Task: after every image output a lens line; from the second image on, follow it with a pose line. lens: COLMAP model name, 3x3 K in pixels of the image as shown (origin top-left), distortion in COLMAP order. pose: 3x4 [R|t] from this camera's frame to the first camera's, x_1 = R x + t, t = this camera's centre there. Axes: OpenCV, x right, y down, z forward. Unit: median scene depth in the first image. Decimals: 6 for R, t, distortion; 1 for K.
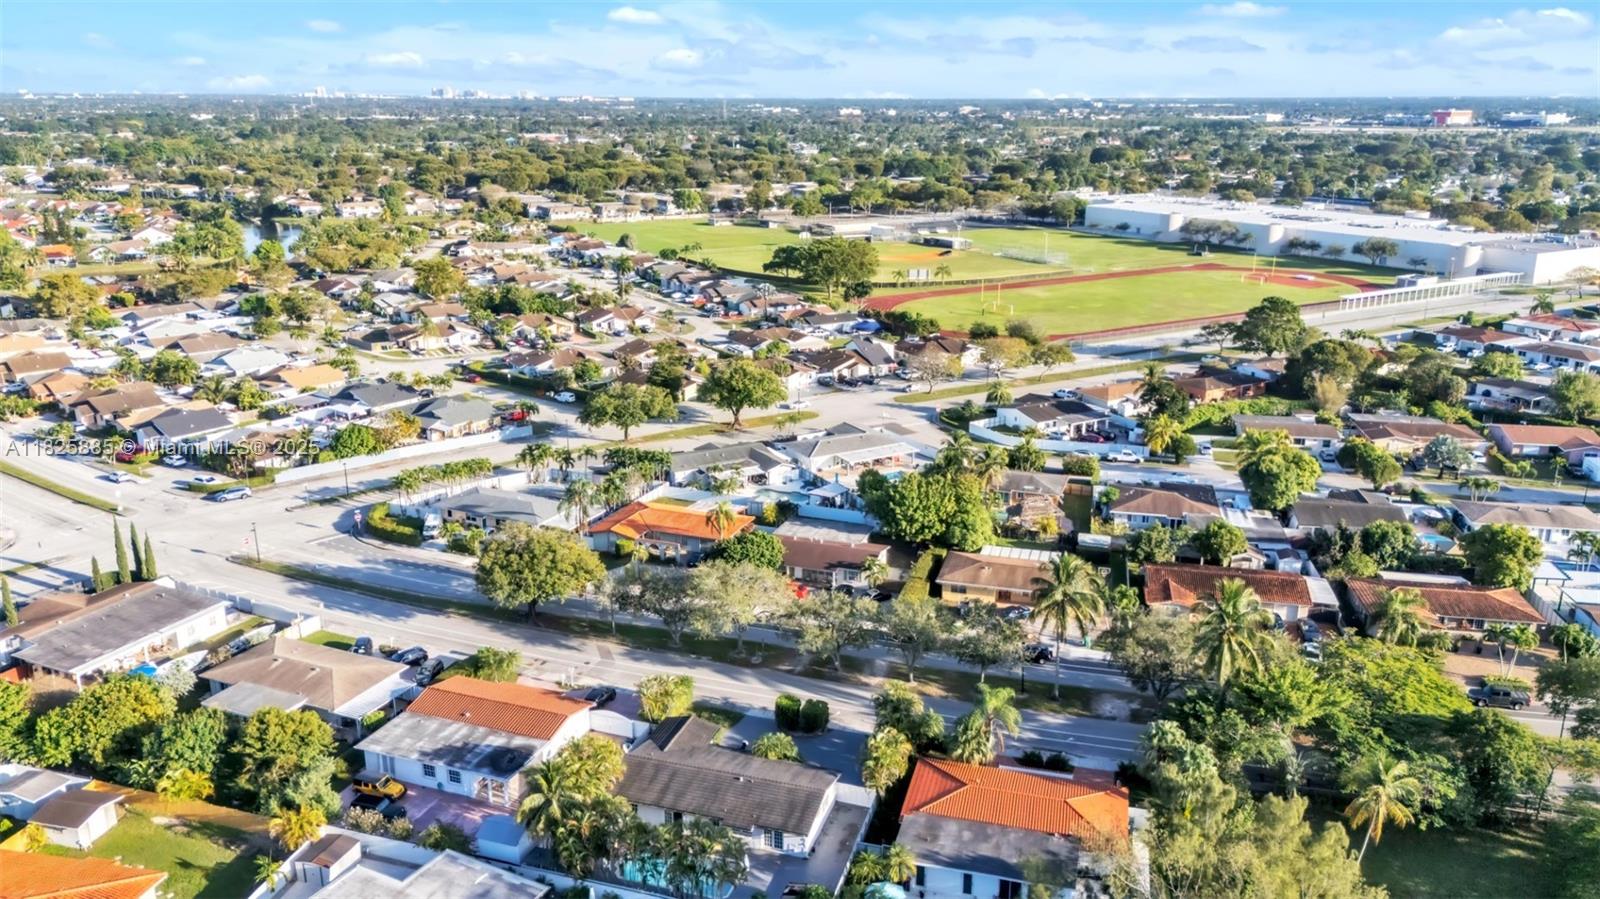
lens RADIAL K [[1191.8, 0, 800.0], [0, 1191.8, 449.5], [0, 0, 1]] dist [0.073027, -0.060864]
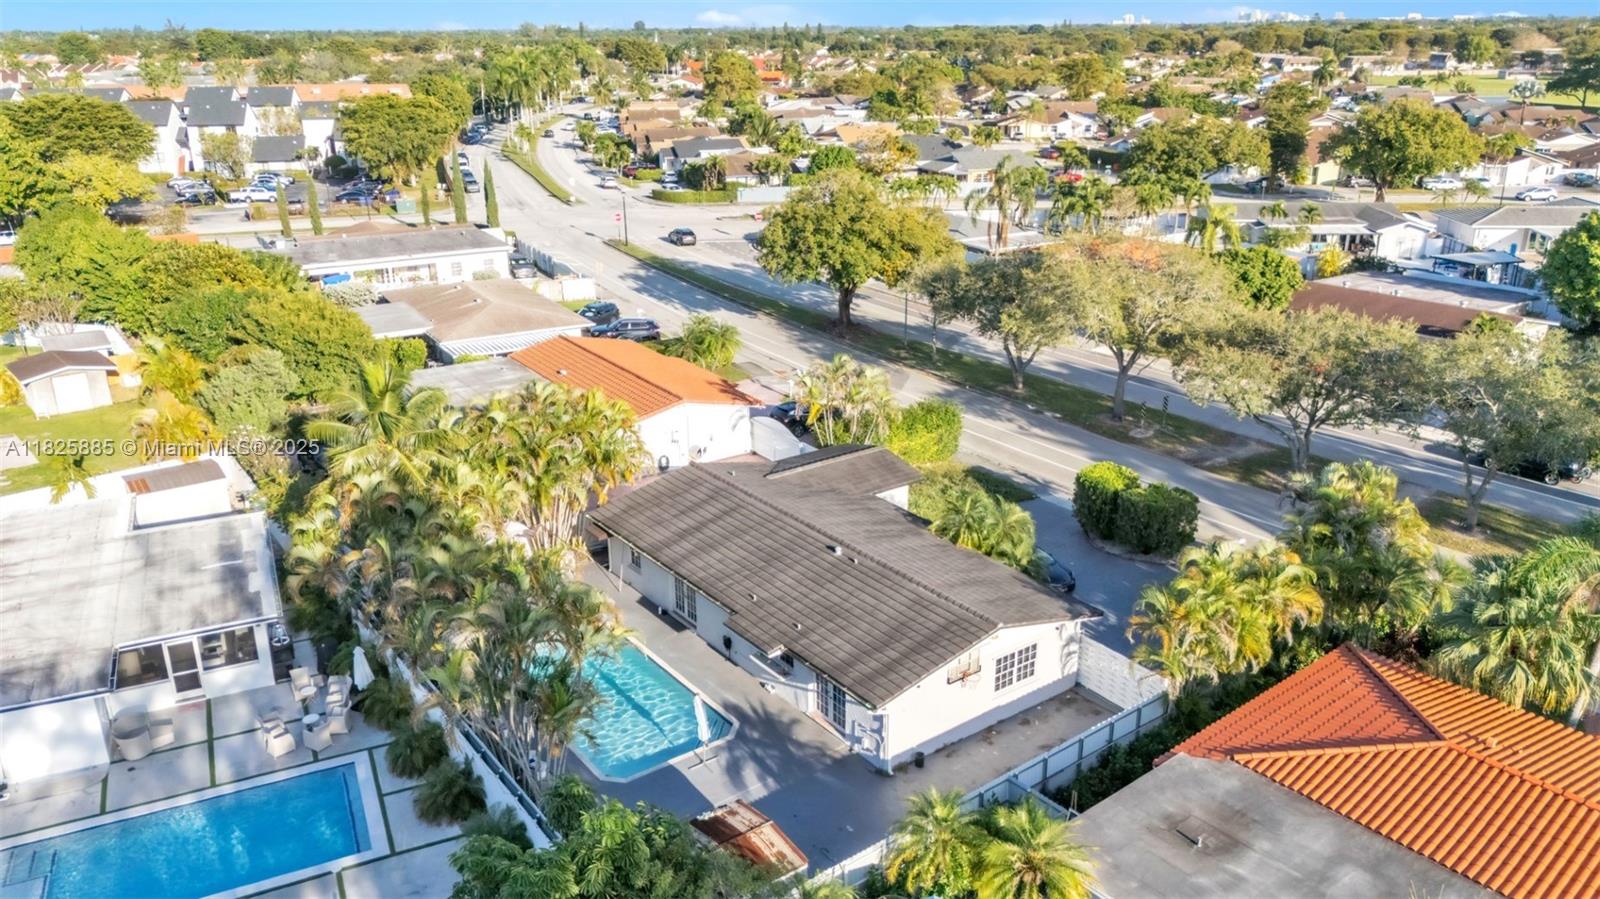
lens RADIAL K [[1175.6, 0, 800.0], [0, 1175.6, 449.5], [0, 0, 1]] dist [0.035340, -0.011755]
pose [[0.809427, 0.189017, -0.555969, 0.082902], [-0.160119, 0.981945, 0.100724, 0.104930], [0.564969, 0.007493, 0.825078, 0.342492]]
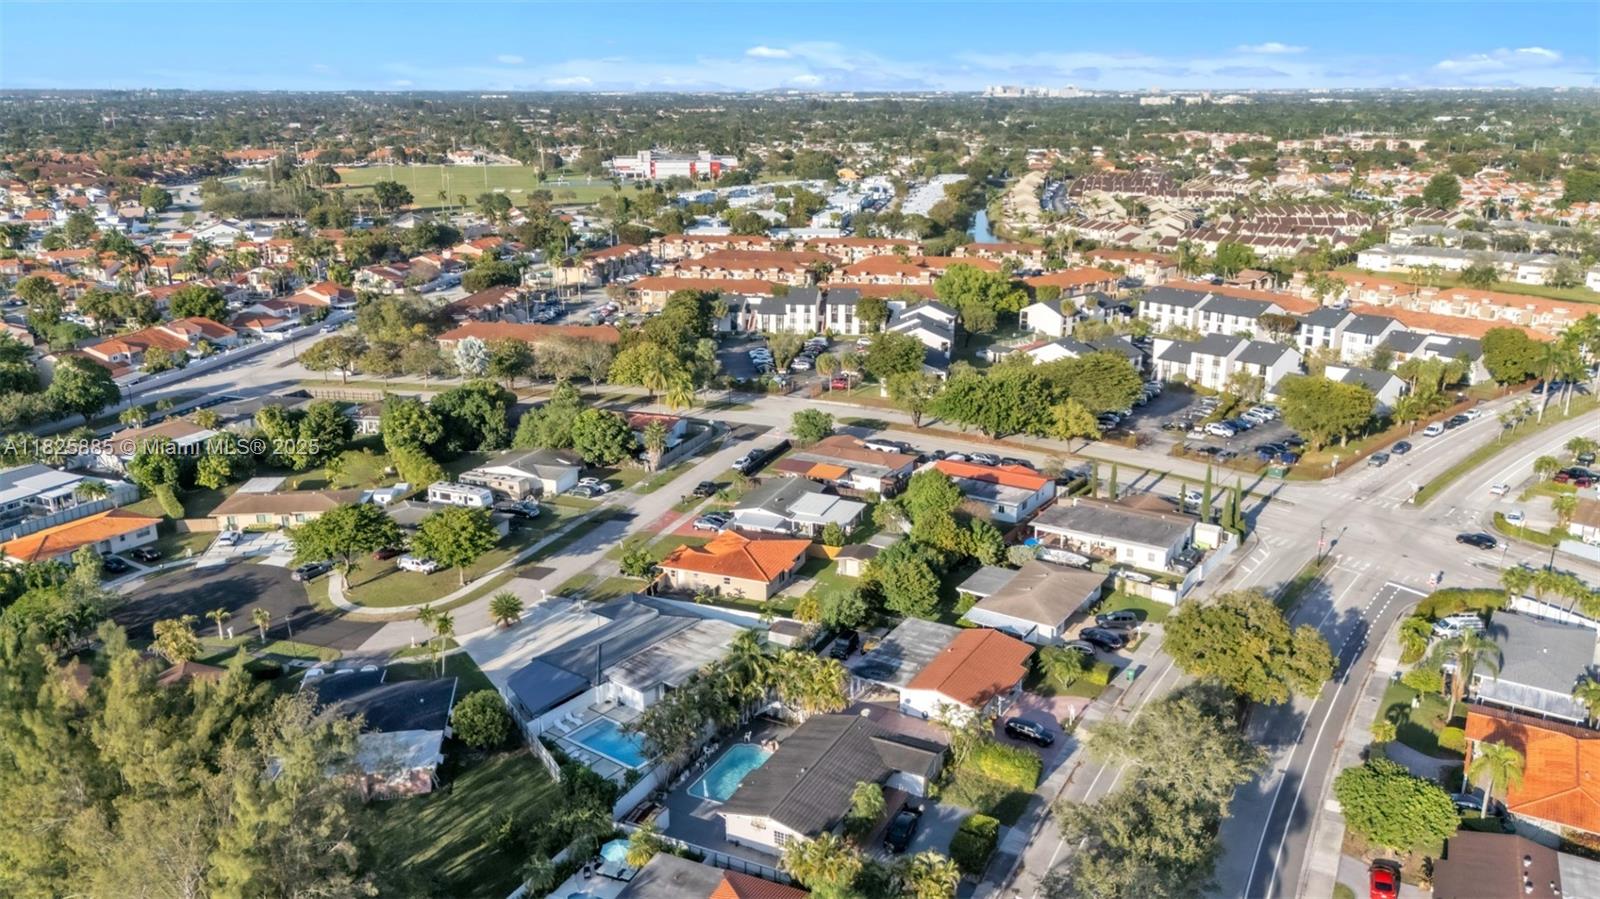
lens RADIAL K [[1191.8, 0, 800.0], [0, 1191.8, 449.5], [0, 0, 1]] dist [0.073027, -0.060864]
pose [[-0.167317, 0.280463, -0.945170, 0.440144], [-0.280182, 0.905629, 0.318329, -0.156986], [0.945253, 0.318081, -0.072946, 0.514822]]
